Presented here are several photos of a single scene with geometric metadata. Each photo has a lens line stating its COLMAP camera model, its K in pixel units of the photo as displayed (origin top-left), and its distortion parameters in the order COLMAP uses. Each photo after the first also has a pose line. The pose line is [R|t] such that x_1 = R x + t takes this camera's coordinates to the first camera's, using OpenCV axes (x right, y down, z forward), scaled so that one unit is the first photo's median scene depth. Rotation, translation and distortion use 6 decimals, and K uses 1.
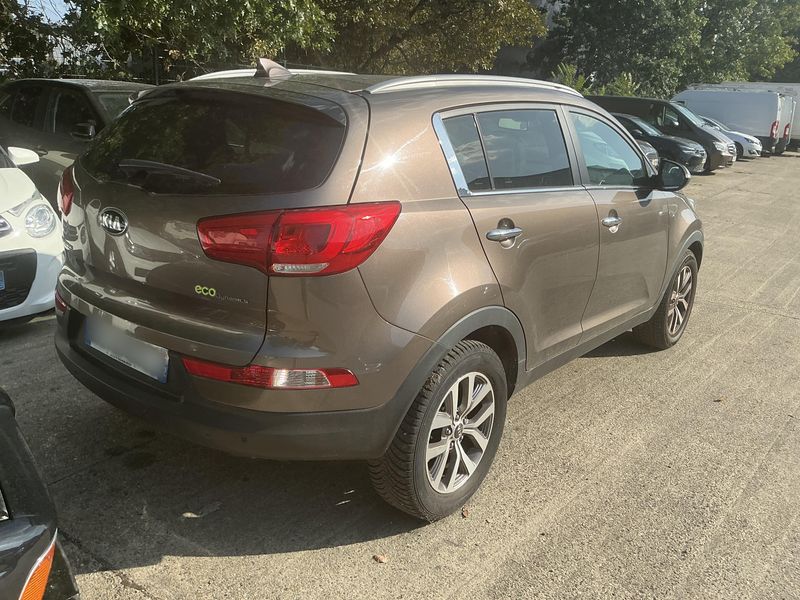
lens RADIAL K [[625.5, 0, 399.7], [0, 625.5, 308.2], [0, 0, 1]] dist [0.125980, -0.205532]
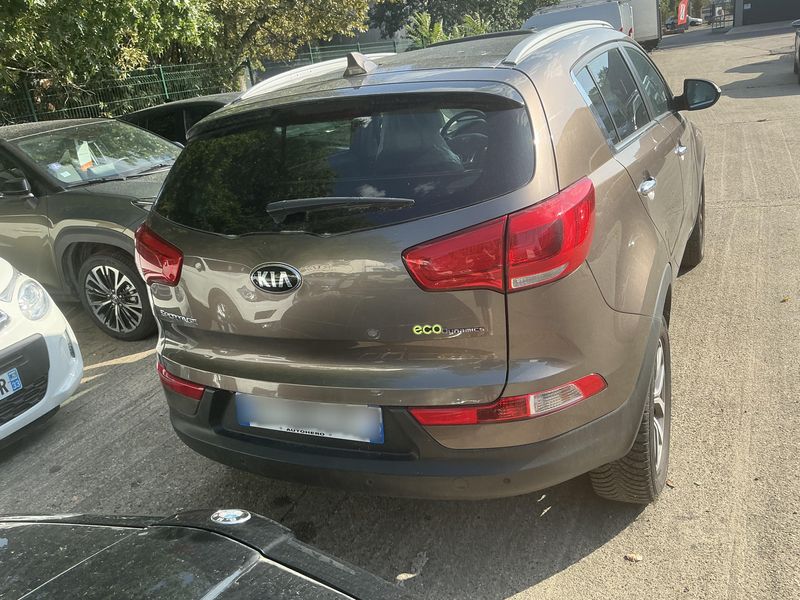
lens RADIAL K [[641.2, 0, 400.0], [0, 641.2, 300.0], [0, 0, 1]] dist [0.018289, -0.053034]
pose [[0.955490, -0.255171, 0.148077, -0.371246], [0.250346, 0.966829, 0.050672, -0.096133], [-0.156095, -0.011346, 0.987677, 0.119287]]
